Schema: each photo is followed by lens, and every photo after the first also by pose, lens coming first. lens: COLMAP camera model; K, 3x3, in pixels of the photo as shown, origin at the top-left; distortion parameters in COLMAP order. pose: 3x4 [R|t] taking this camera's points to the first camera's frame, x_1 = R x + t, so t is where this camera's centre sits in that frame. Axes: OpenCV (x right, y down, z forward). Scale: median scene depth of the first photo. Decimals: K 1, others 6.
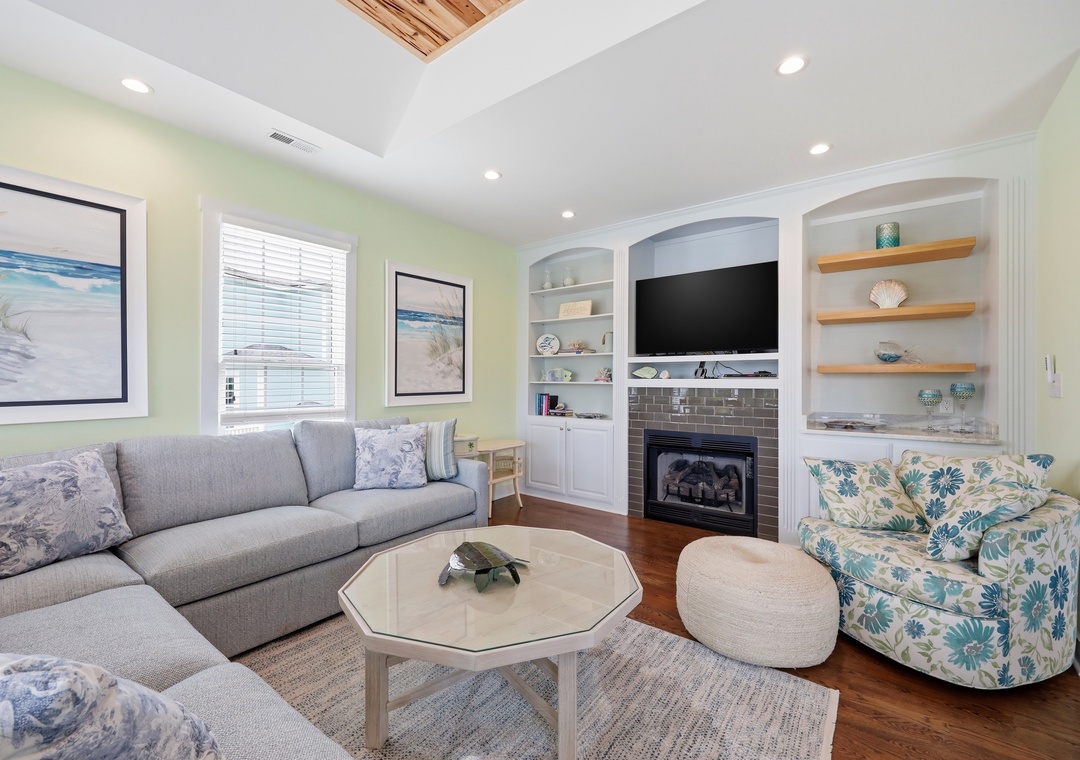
lens RADIAL K [[463.3, 0, 540.2], [0, 463.3, 381.7], [0, 0, 1]] dist [0.004949, 0.000354]
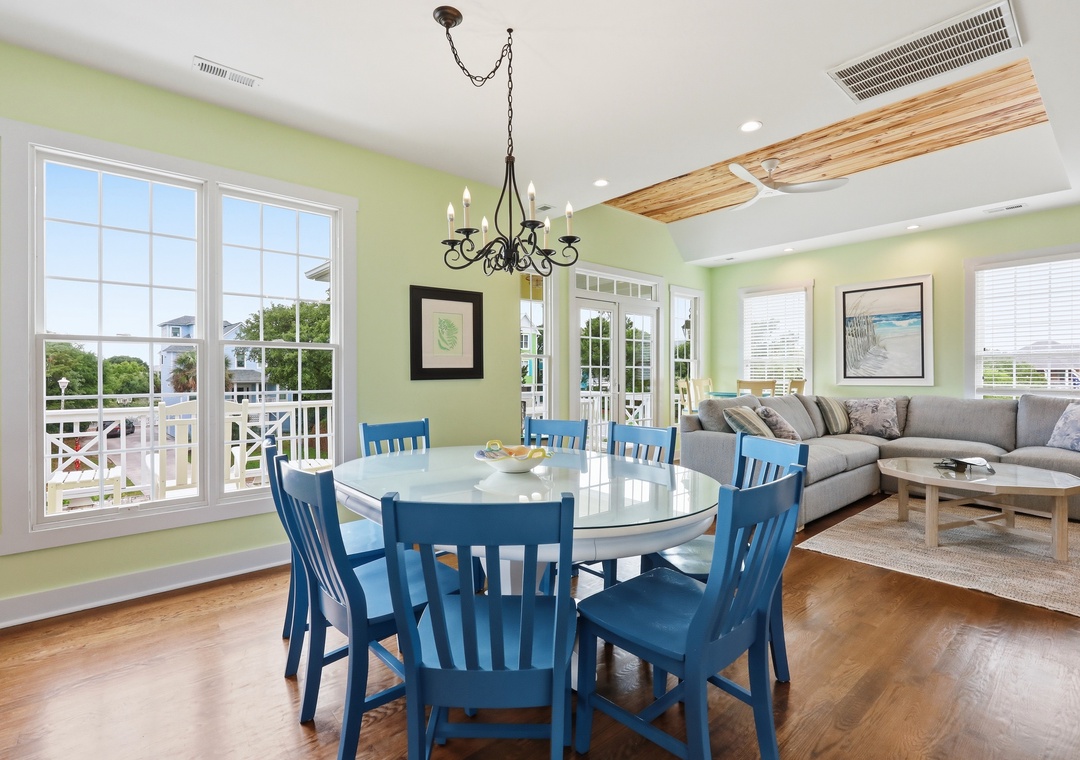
lens RADIAL K [[510.3, 0, 532.4], [0, 510.3, 374.7], [0, 0, 1]] dist [0.003558, 0.000181]
pose [[-0.205230, 0.005335, -0.978699, 1.626183], [-0.001850, 0.999981, 0.005838, 0.019421], [0.978712, 0.003009, -0.205216, -0.200806]]
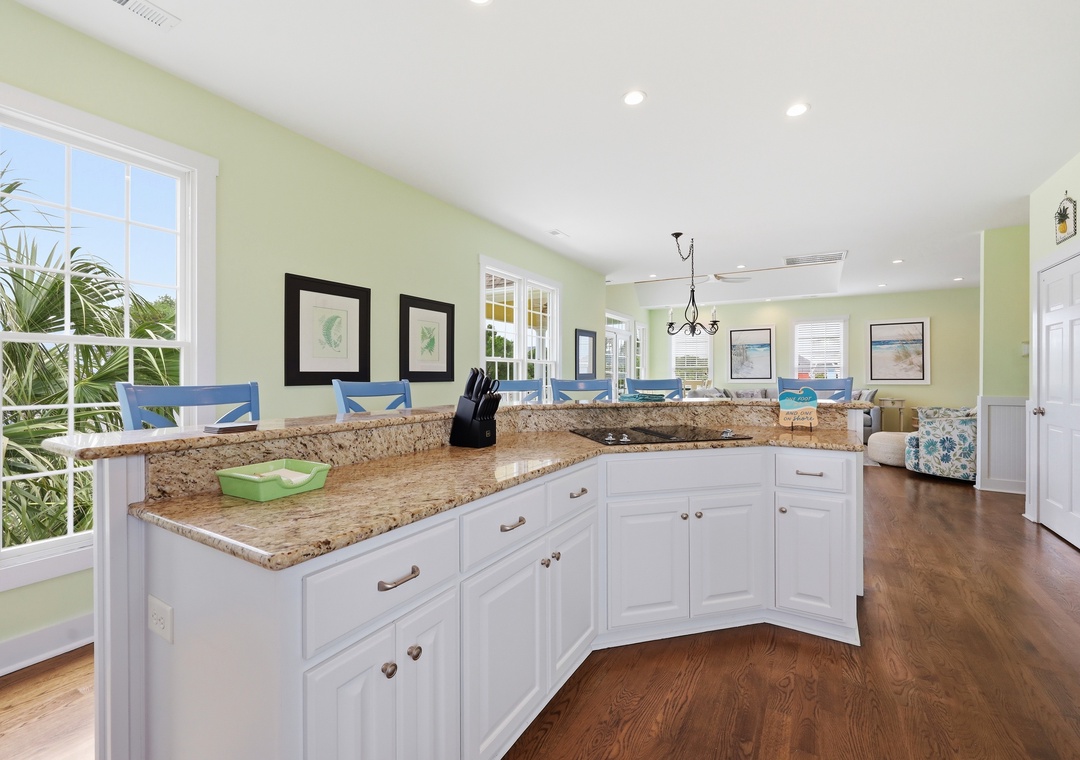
lens RADIAL K [[463.3, 0, 543.8], [0, 463.3, 379.0], [0, 0, 1]] dist [0.004949, 0.000354]
pose [[0.109406, 0.006452, -0.993976, 2.701208], [-0.003906, 0.999974, 0.006061, 0.030252], [0.993989, 0.003220, 0.109429, -1.275914]]
